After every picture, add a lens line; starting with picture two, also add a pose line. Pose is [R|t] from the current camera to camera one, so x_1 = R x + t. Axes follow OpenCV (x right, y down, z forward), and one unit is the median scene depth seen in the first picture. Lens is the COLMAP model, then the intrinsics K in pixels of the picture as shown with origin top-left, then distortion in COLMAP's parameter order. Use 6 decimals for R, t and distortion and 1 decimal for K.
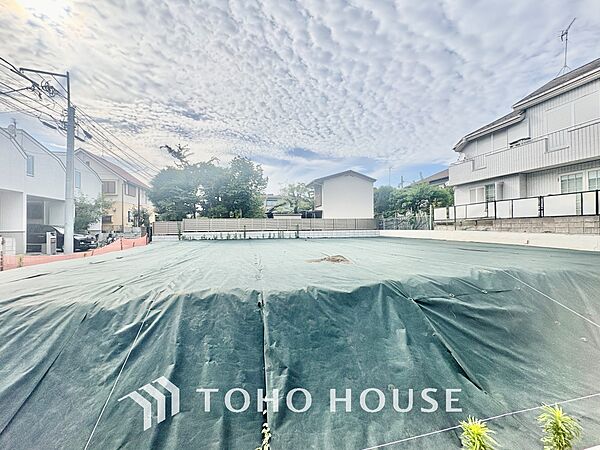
lens RADIAL K [[239.0, 0, 298.0], [0, 239.0, 229.7], [0, 0, 1]] dist [-0.000077, 0.000258]
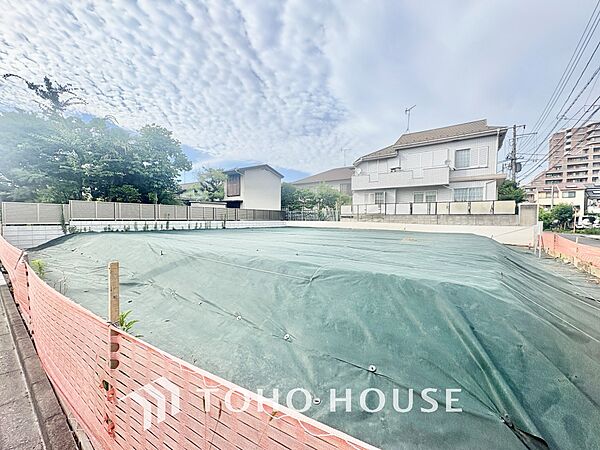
lens RADIAL K [[239.0, 0, 298.9], [0, 239.0, 224.2], [0, 0, 1]] dist [-0.000077, 0.000258]
pose [[0.756725, 0.001762, 0.653731, -0.428435], [-0.011723, 0.999872, 0.010875, 0.005148], [-0.653628, -0.015894, 0.756649, 0.102392]]
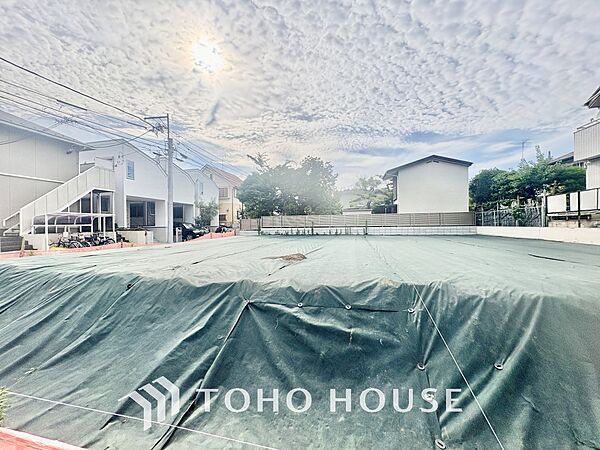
lens RADIAL K [[237.0, 0, 295.8], [0, 237.0, 240.9], [0, 0, 1]] dist [0.001881, 0.000300]
pose [[0.898178, 0.029036, -0.438672, 0.177488], [0.000356, 0.997768, 0.066772, -0.003290], [0.439632, -0.060130, 0.896163, 0.028100]]
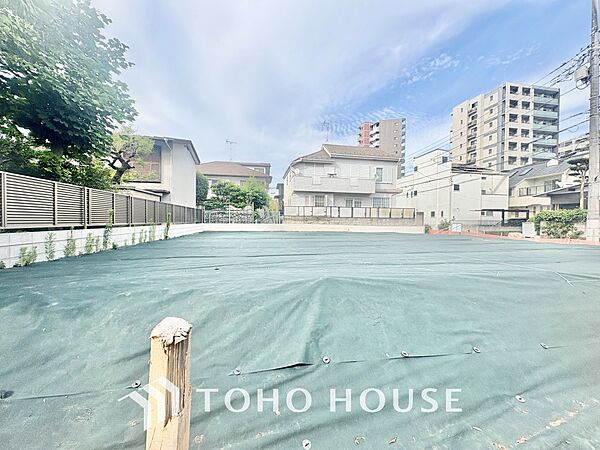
lens RADIAL K [[239.0, 0, 299.1], [0, 239.0, 225.4], [0, 0, 1]] dist [-0.000077, 0.000258]
pose [[0.041509, -0.008396, 0.999103, -0.567189], [-0.002372, 0.999961, 0.008501, -0.000302], [-0.999135, -0.002723, 0.041487, 0.738224]]
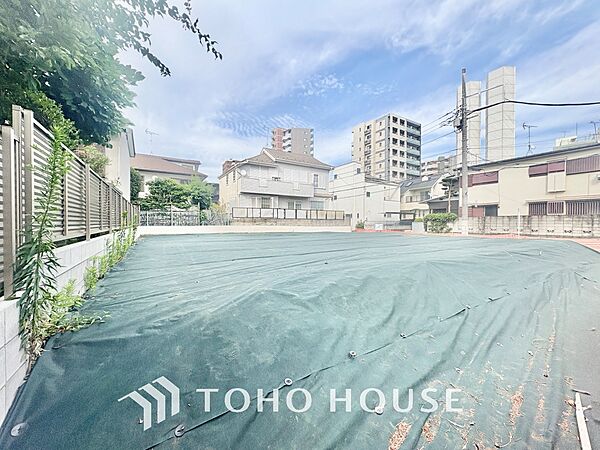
lens RADIAL K [[239.0, 0, 299.6], [0, 239.0, 225.5], [0, 0, 1]] dist [-0.000077, 0.000258]
pose [[-0.333832, -0.002356, 0.942630, -0.585877], [0.008640, 0.999947, 0.005559, -0.001621], [-0.942593, 0.010001, -0.333794, 0.921349]]
